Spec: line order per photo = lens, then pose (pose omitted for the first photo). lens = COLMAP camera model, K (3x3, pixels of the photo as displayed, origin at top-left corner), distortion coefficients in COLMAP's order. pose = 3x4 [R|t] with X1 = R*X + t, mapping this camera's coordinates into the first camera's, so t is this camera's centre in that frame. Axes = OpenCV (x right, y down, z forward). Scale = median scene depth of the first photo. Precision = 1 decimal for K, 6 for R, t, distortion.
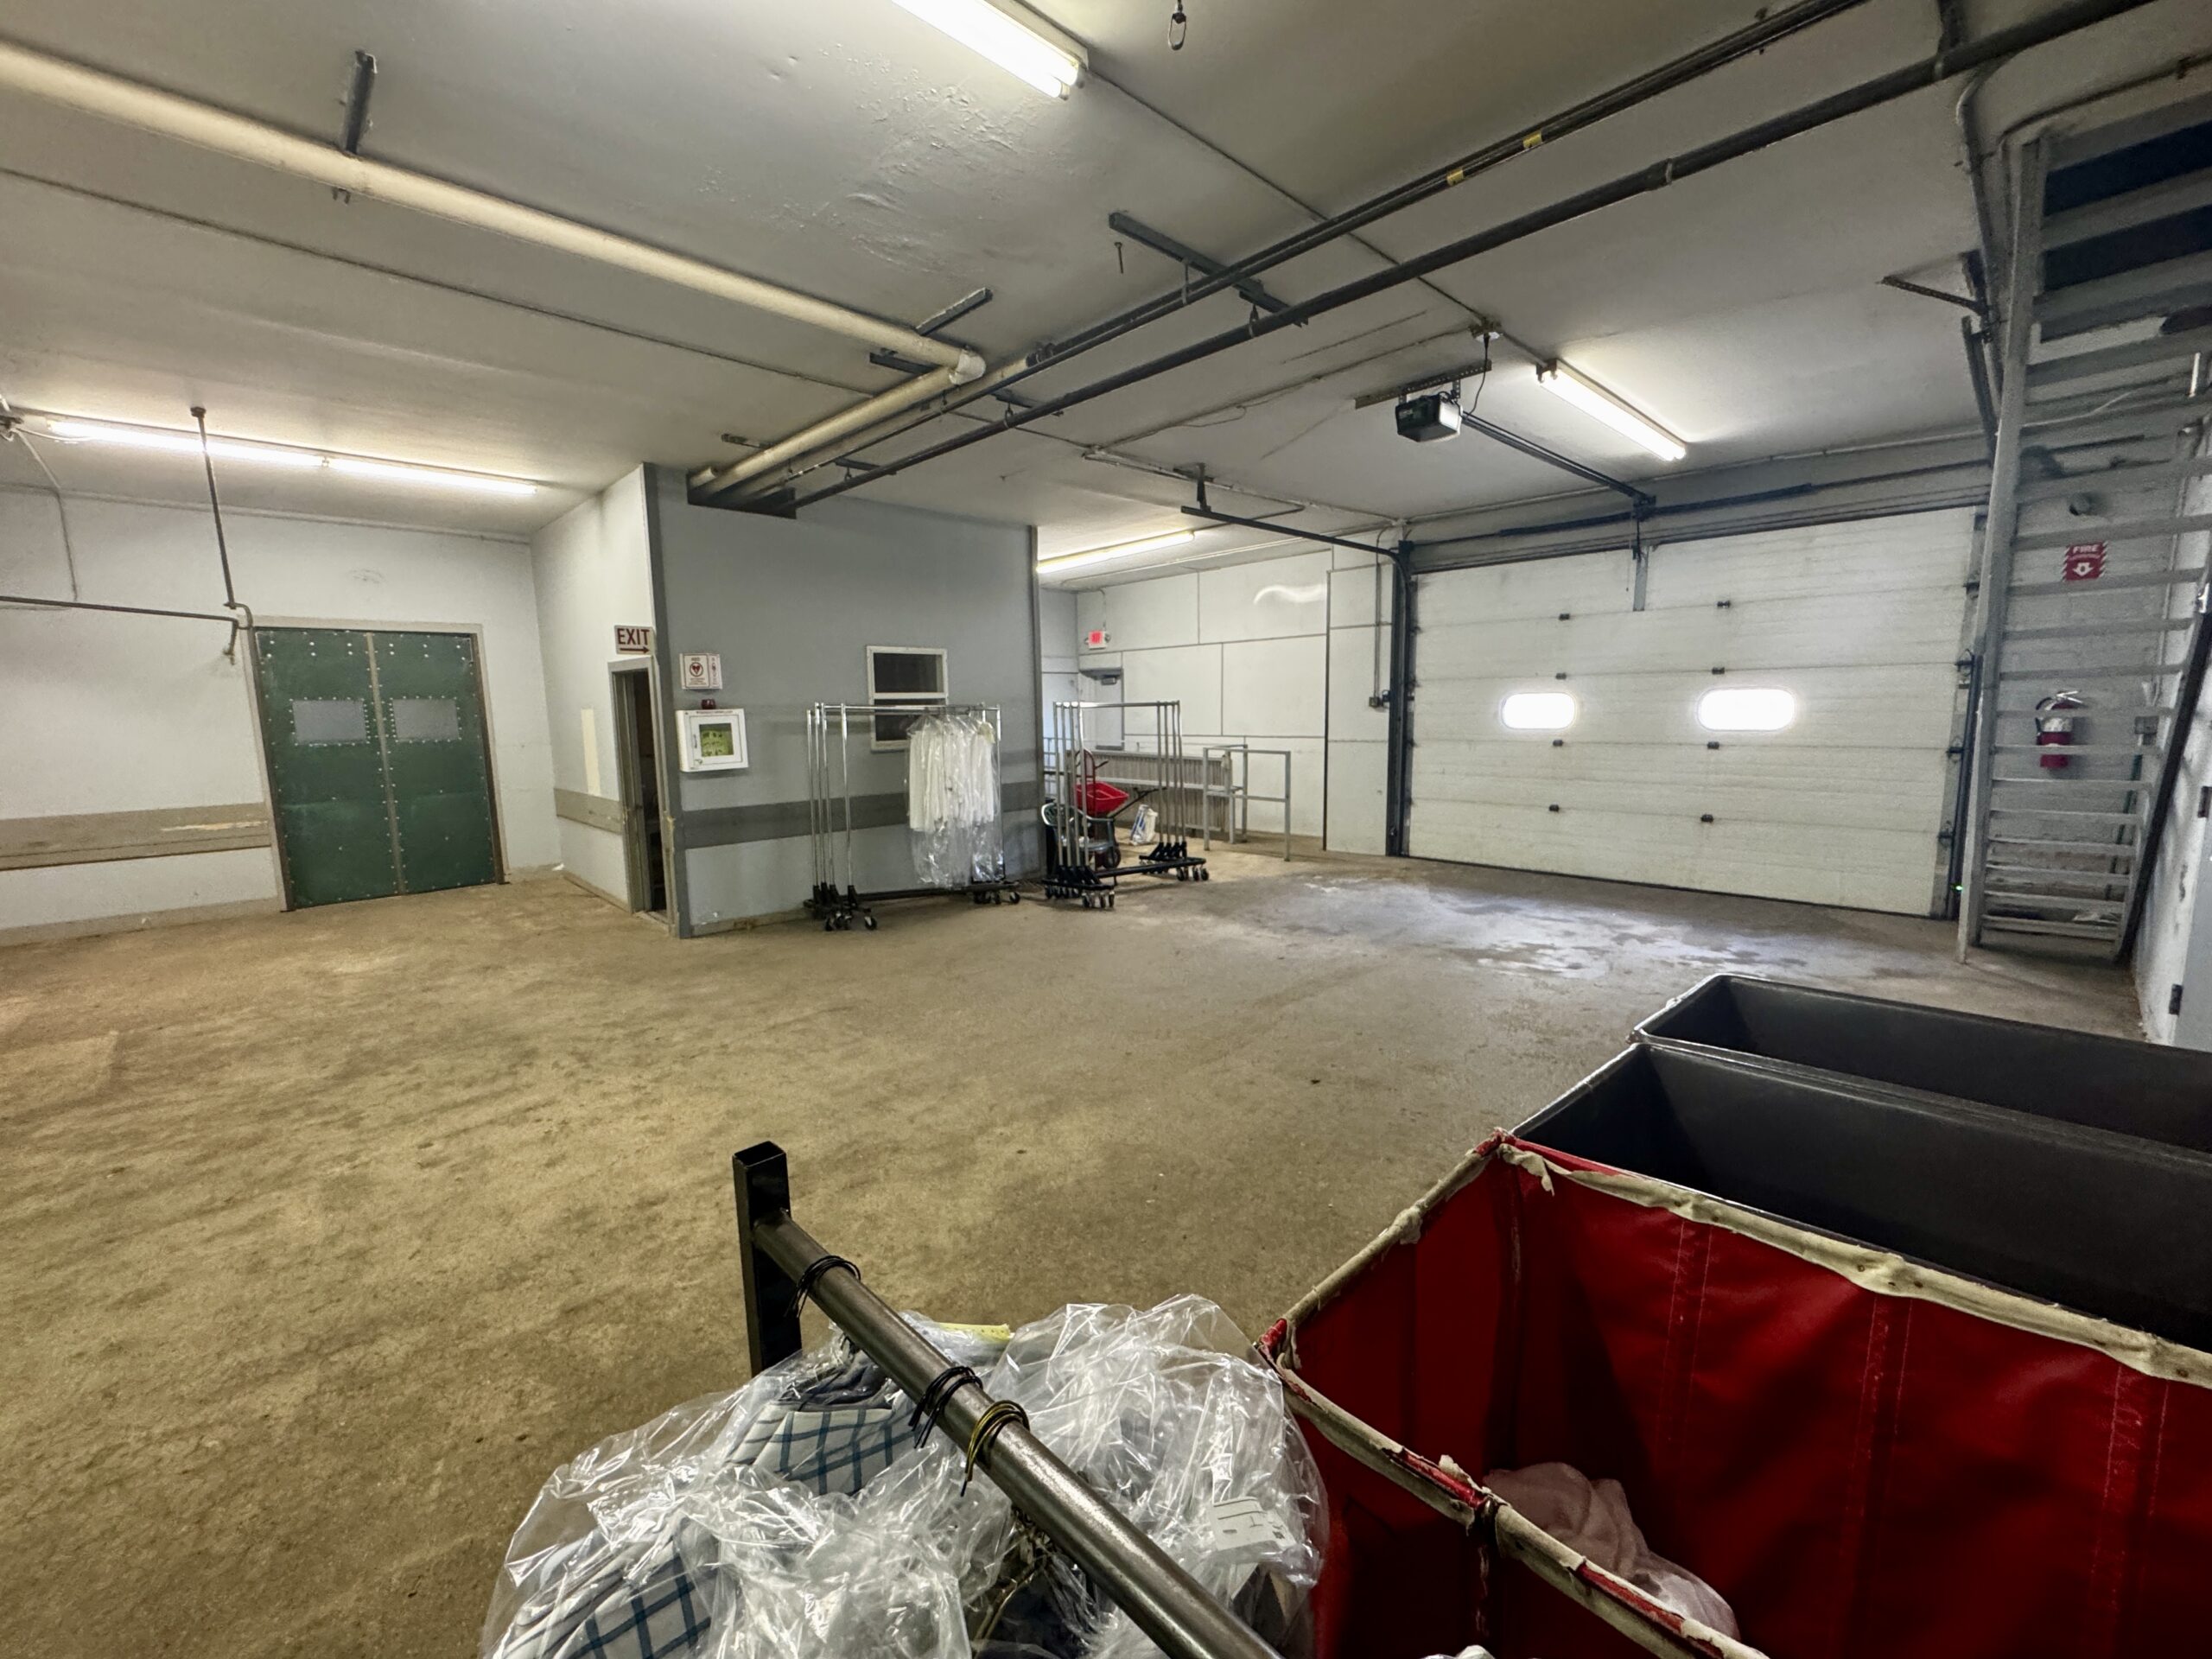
lens RADIAL K [[887.6, 0, 1110.1], [0, 887.6, 829.6], [0, 0, 1]] dist [-0.001567, -0.000191]
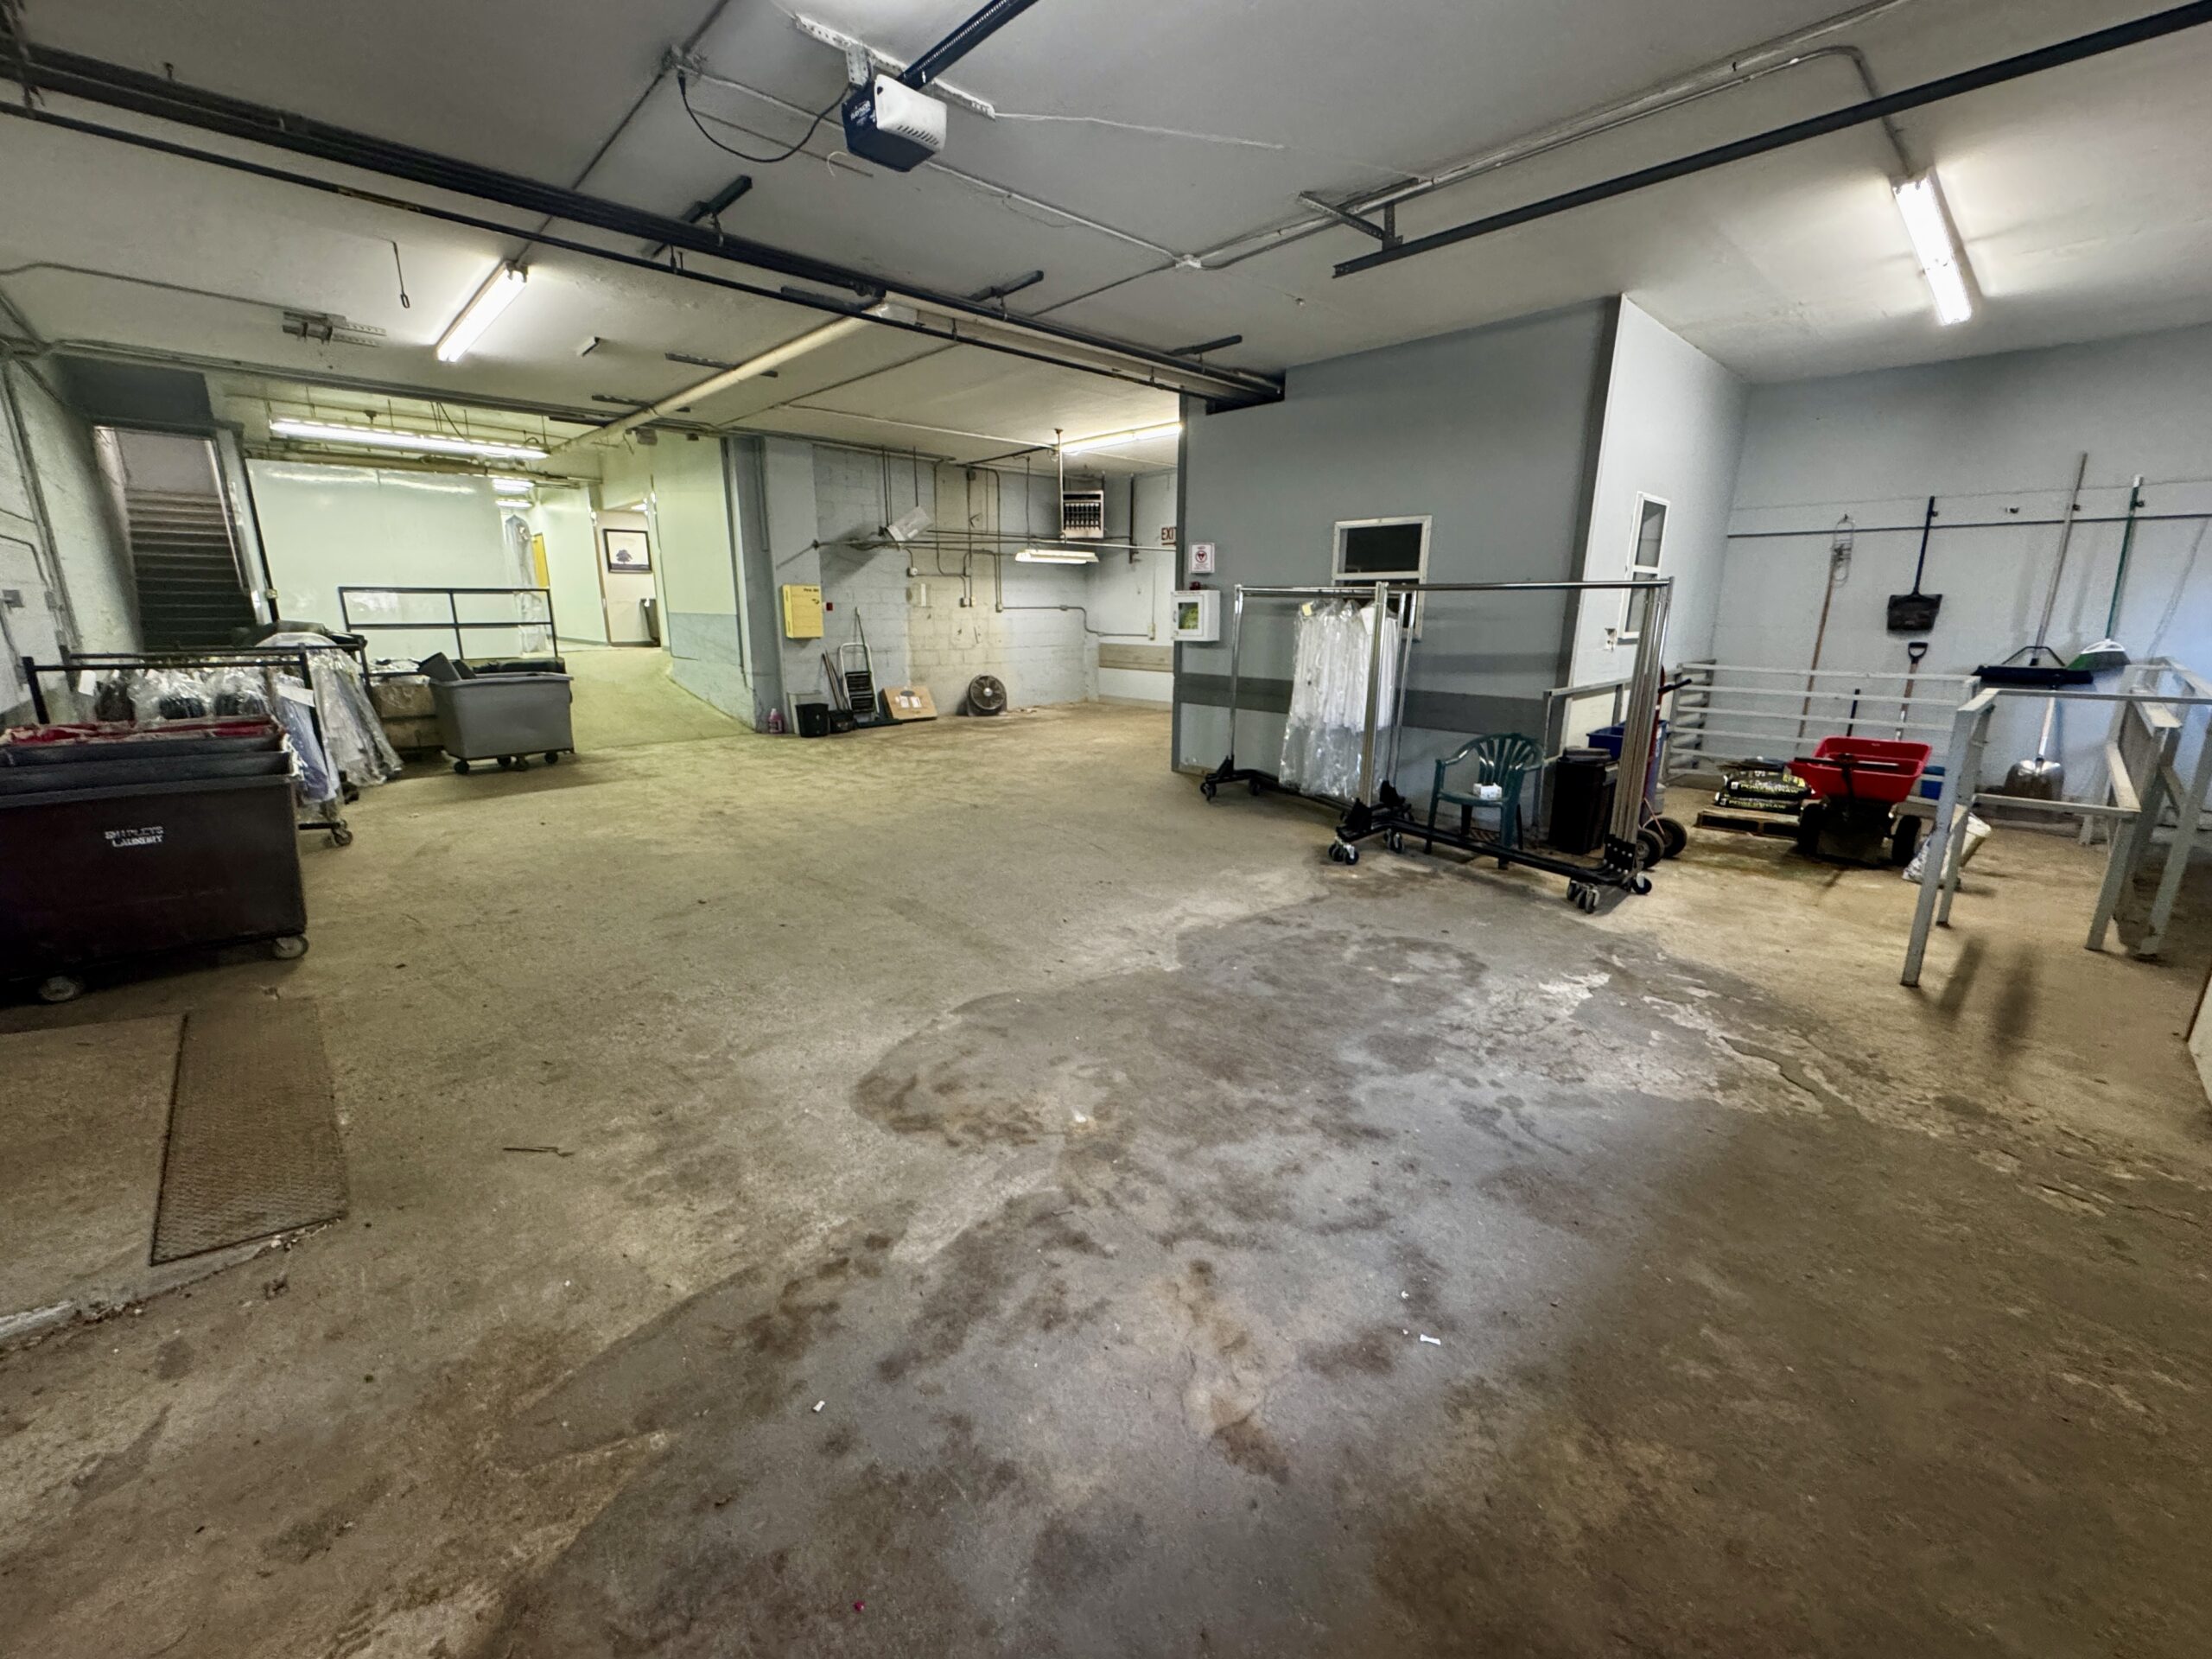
lens RADIAL K [[887.6, 0, 1109.9], [0, 887.6, 819.7], [0, 0, 1]] dist [-0.001567, -0.000191]
pose [[-0.003161, 0.254537, -0.967058, 0.775269], [-0.141338, 0.957241, 0.252415, -0.118124], [0.989956, 0.137480, 0.032950, 0.843492]]
